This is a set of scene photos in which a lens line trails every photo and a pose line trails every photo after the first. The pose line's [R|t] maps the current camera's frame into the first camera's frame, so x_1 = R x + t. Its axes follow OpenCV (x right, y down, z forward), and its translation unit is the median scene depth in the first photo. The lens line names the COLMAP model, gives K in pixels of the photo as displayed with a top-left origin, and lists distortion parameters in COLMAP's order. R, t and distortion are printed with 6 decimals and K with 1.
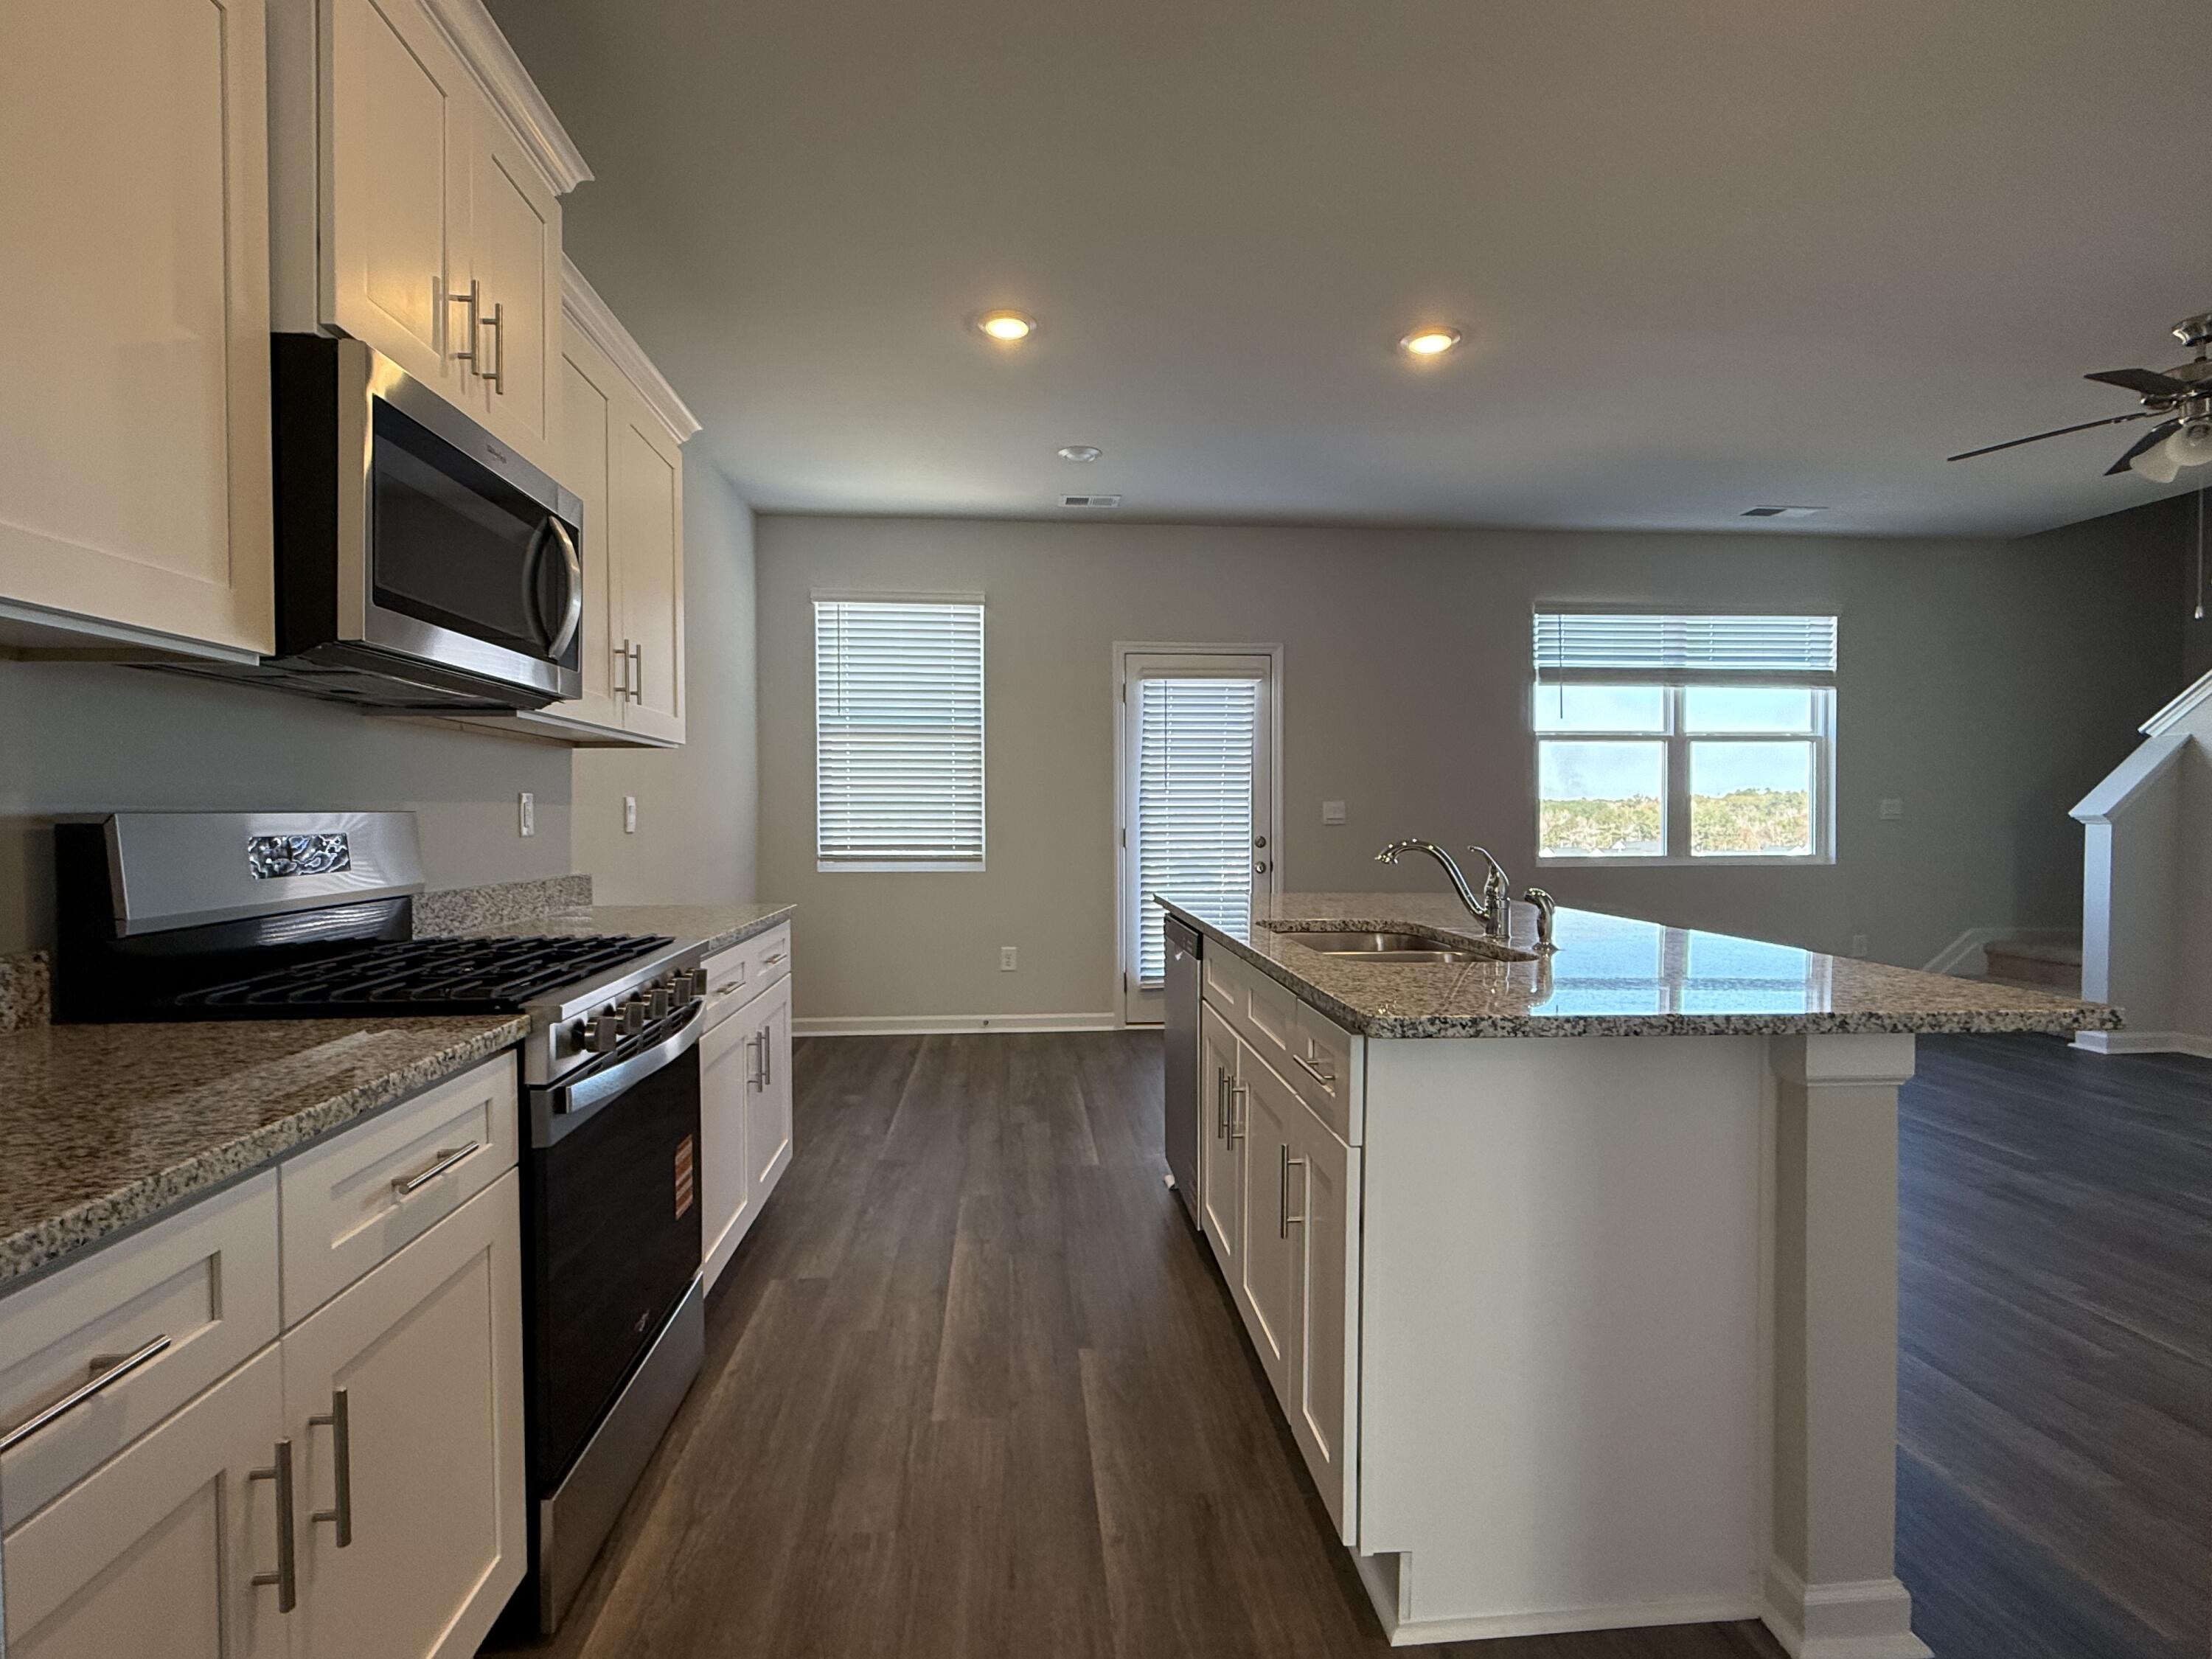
lens RADIAL K [[1077.3, 0, 1106.0], [0, 1077.3, 829.5], [0, 0, 1]] dist [0.002130, -0.000352]
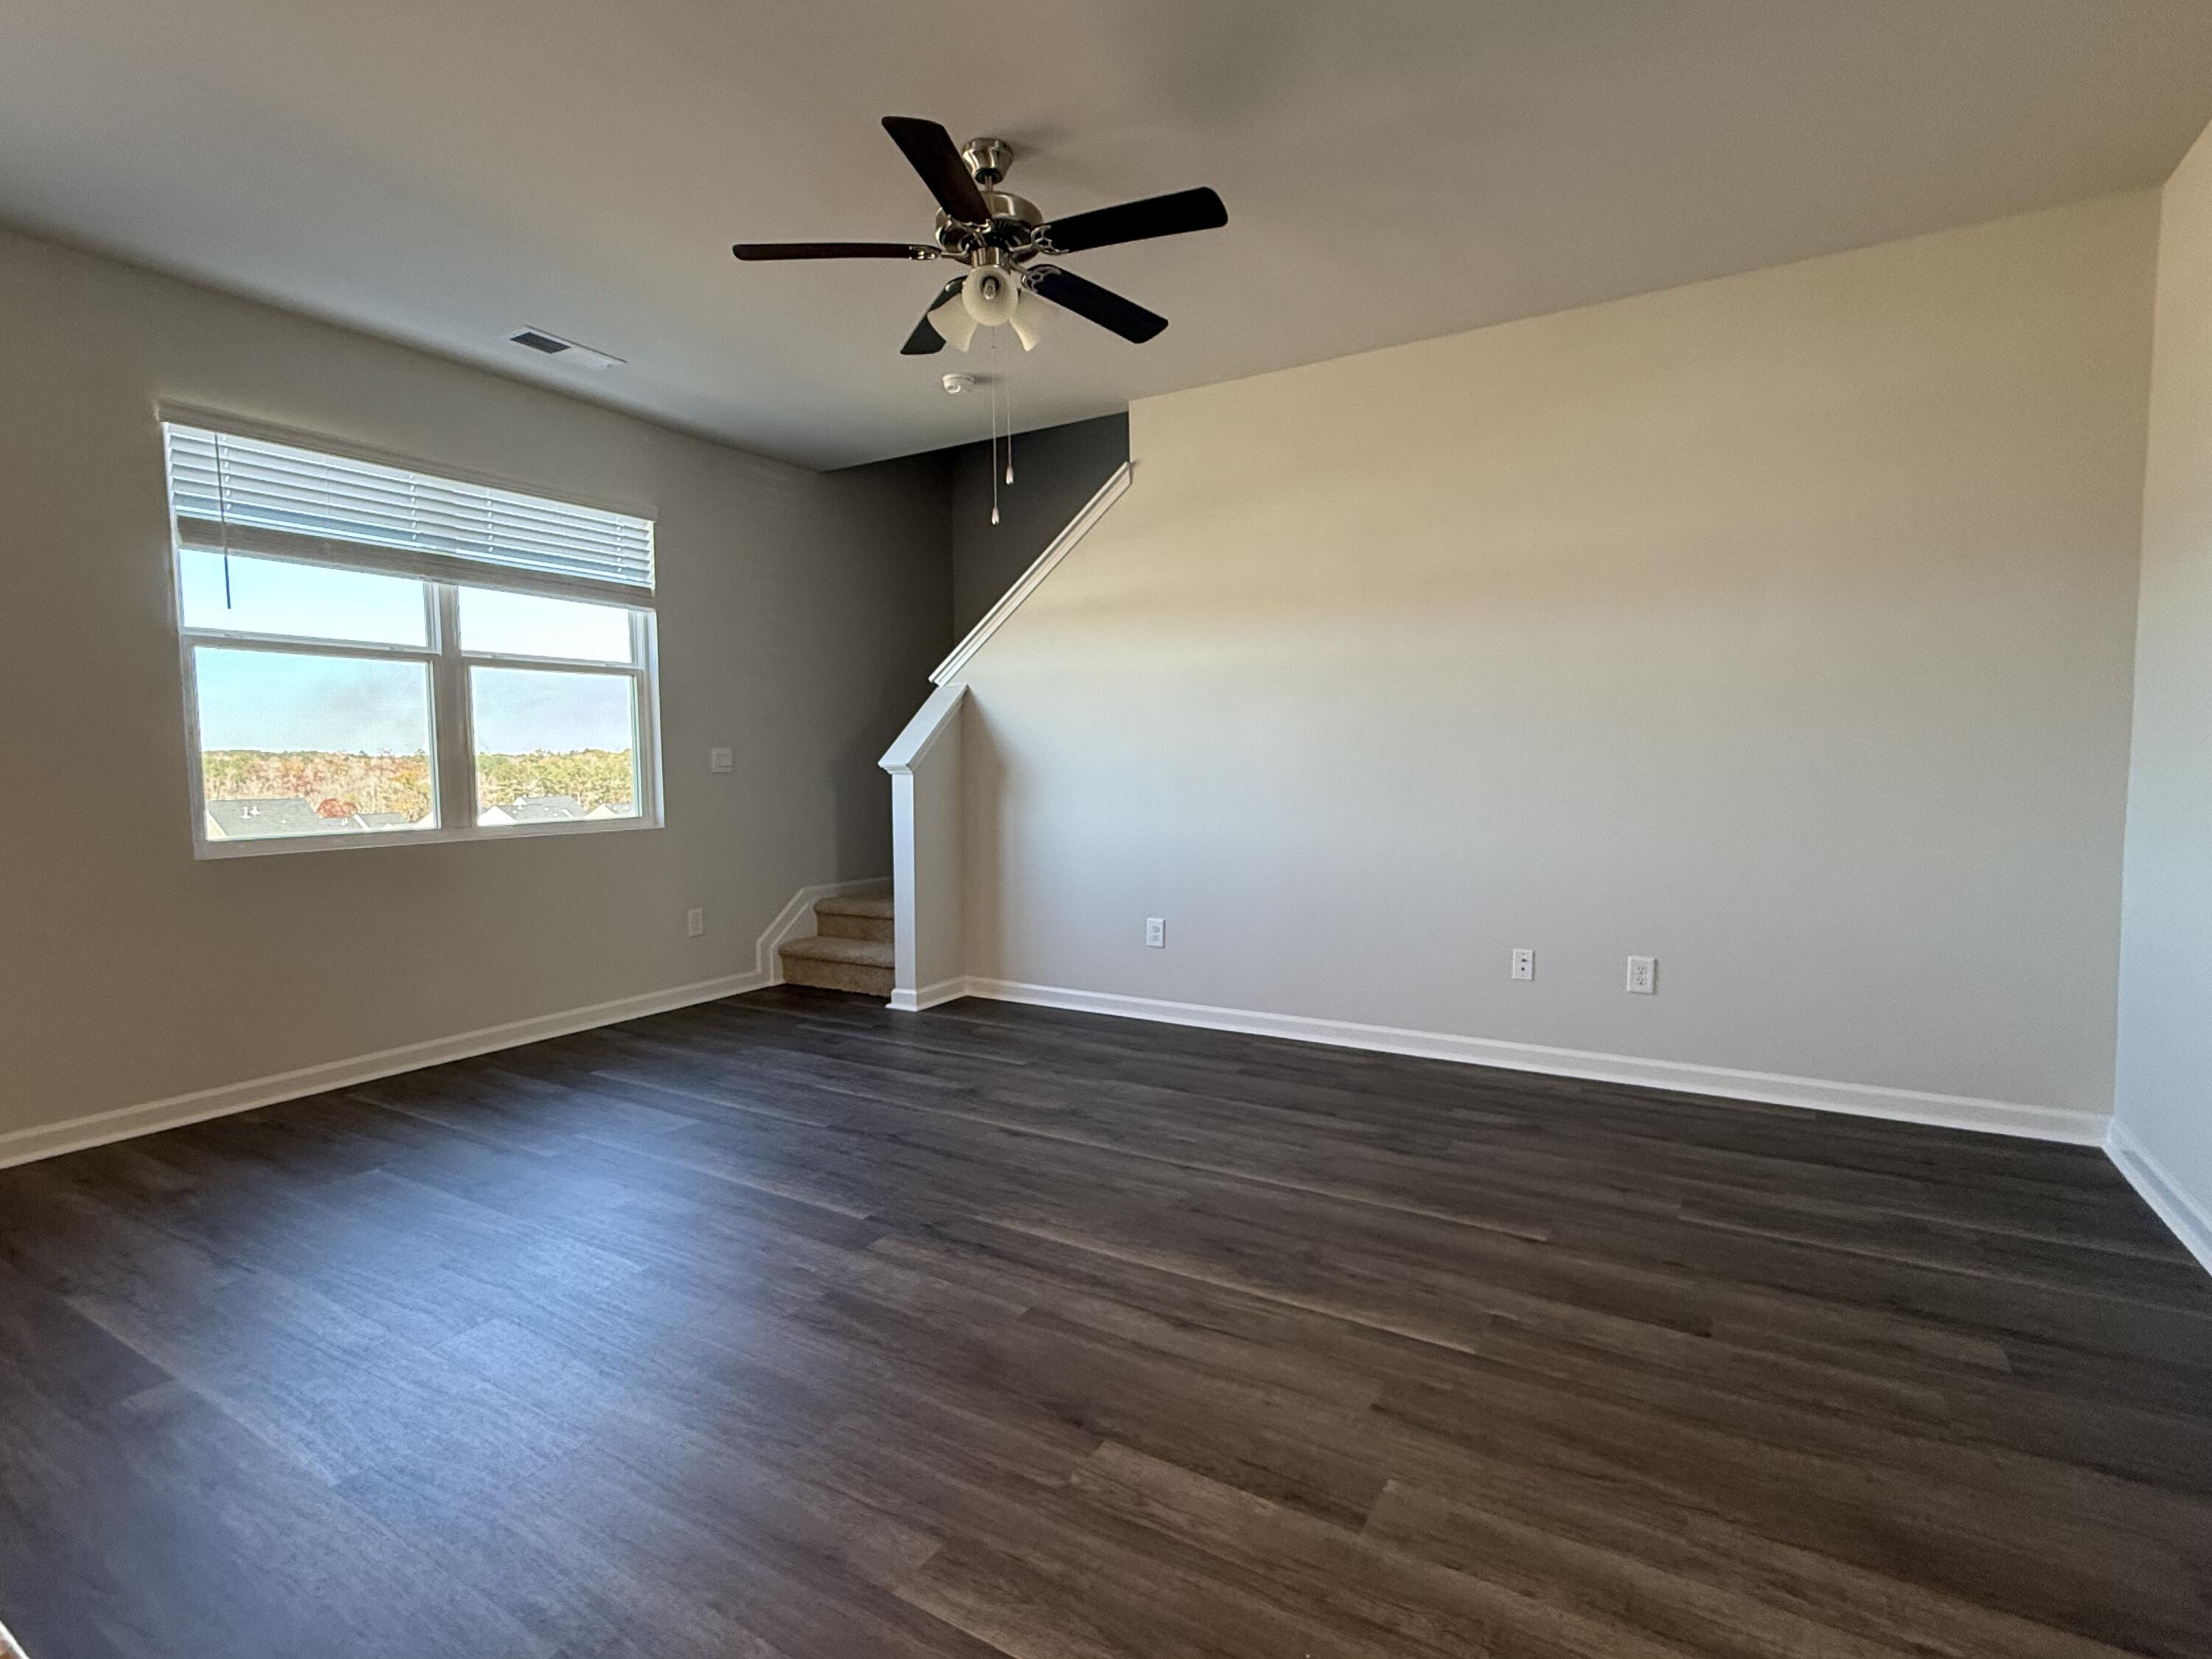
lens RADIAL K [[1077.3, 0, 1106.0], [0, 1077.3, 829.5], [0, 0, 1]] dist [0.002130, -0.000352]
pose [[0.589063, -0.054445, 0.806251, 0.217714], [0.020755, 0.998418, 0.052257, -0.001913], [-0.807821, -0.014049, 0.589261, 0.250526]]
